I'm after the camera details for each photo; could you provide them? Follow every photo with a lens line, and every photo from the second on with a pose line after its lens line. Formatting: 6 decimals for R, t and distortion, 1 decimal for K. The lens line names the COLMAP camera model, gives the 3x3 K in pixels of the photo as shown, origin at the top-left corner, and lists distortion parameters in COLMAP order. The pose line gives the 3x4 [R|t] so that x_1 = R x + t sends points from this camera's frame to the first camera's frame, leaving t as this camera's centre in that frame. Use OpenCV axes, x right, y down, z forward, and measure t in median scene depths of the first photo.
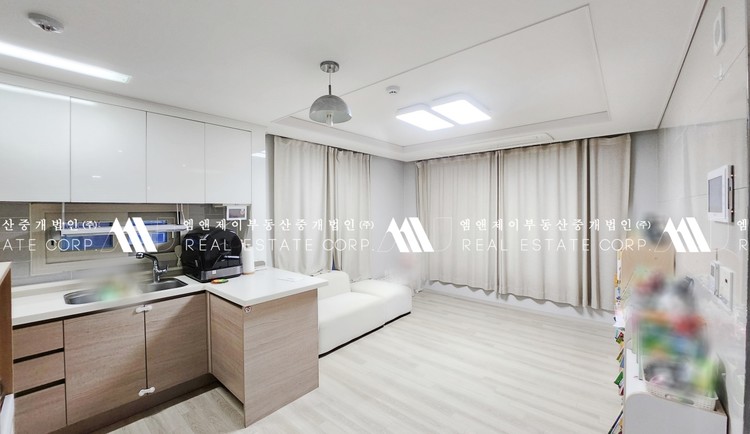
lens RADIAL K [[299.5, 0, 375.0], [0, 299.5, 217.0], [0, 0, 1]] dist [-0.000037, -0.000059]
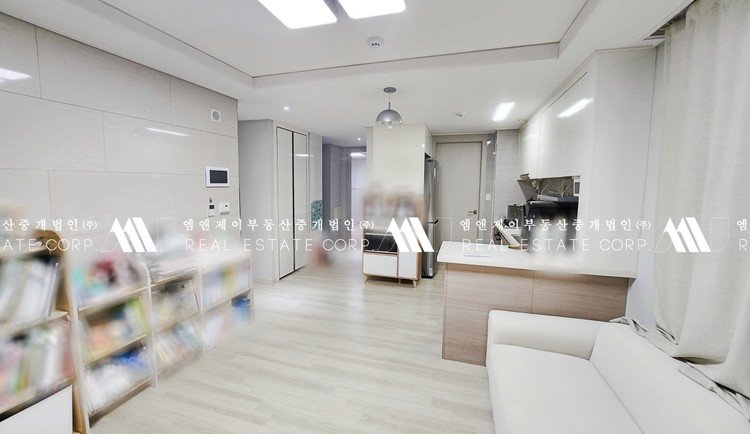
lens RADIAL K [[299.5, 0, 375.0], [0, 299.5, 217.0], [0, 0, 1]] dist [-0.000037, -0.000059]
pose [[-0.912661, 0.044251, -0.406314, 0.461783], [-0.006898, 0.992312, 0.123566, -0.040080], [0.408658, 0.115577, -0.905340, 1.980582]]
